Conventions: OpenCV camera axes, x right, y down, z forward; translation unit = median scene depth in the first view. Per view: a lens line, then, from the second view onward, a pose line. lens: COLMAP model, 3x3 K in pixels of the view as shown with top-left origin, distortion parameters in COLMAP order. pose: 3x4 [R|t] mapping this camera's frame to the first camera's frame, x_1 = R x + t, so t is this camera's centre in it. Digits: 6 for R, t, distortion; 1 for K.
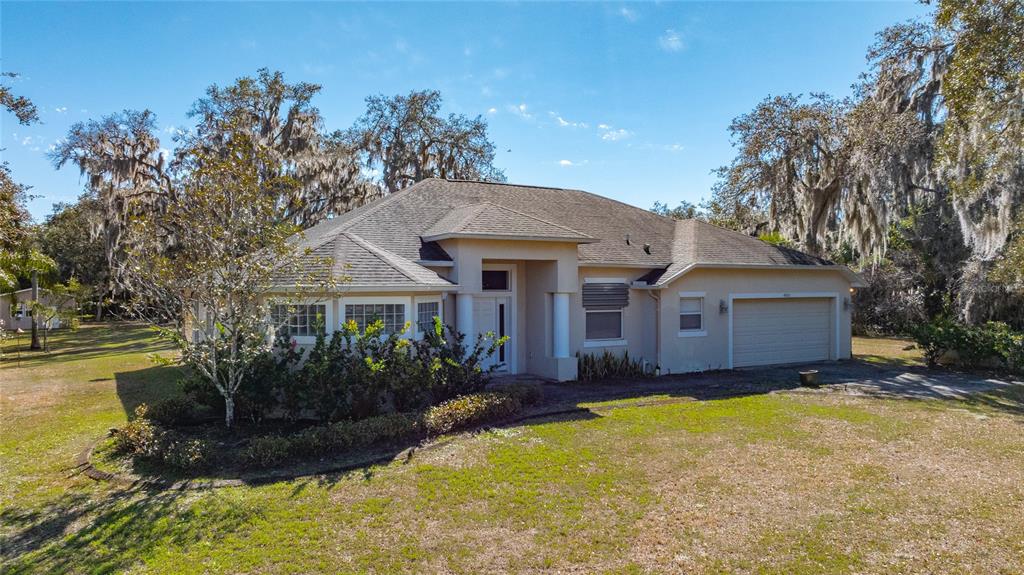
lens RADIAL K [[729.9, 0, 514.3], [0, 729.9, 290.4], [0, 0, 1]] dist [-0.025264, 0.042879]
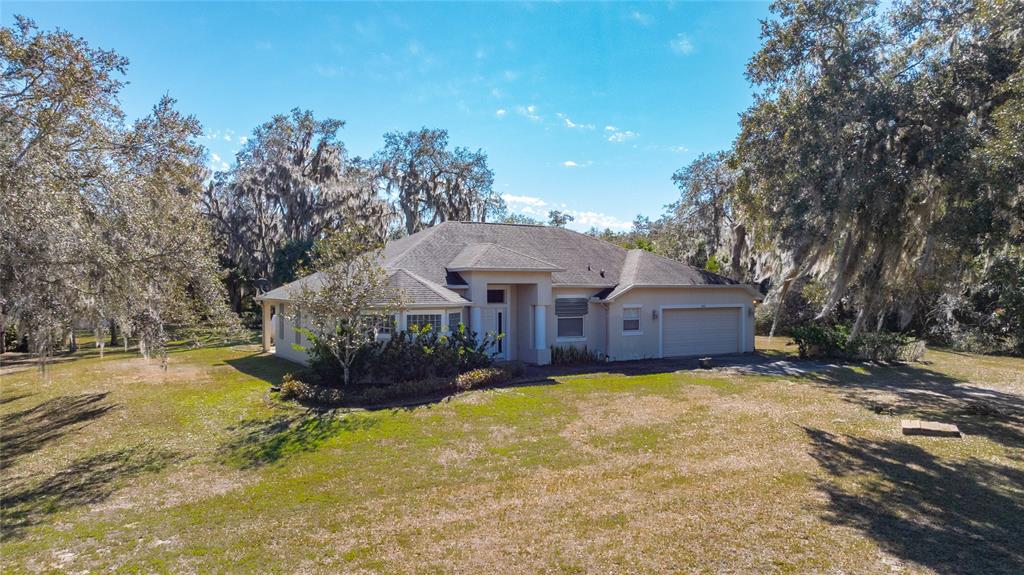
lens RADIAL K [[729.9, 0, 514.3], [0, 729.9, 290.4], [0, 0, 1]] dist [-0.025264, 0.042879]
pose [[0.999991, 0.001660, 0.003920, 0.005443], [-0.001656, 0.999998, -0.001163, -0.022700], [-0.003921, 0.001156, 0.999992, -0.434480]]
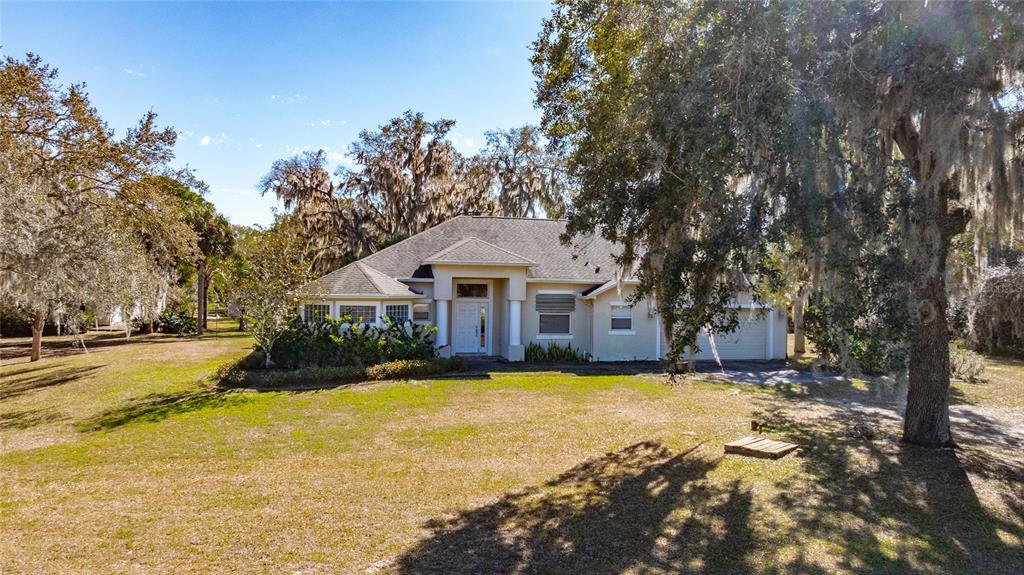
lens RADIAL K [[743.0, 0, 494.4], [0, 743.0, 285.3], [0, 0, 1]] dist [-0.008910, -0.000559]
pose [[0.954873, 0.017344, -0.296508, 0.420152], [-0.018897, 0.999819, -0.002372, -0.020377], [0.296413, 0.007868, 0.955027, -0.384772]]
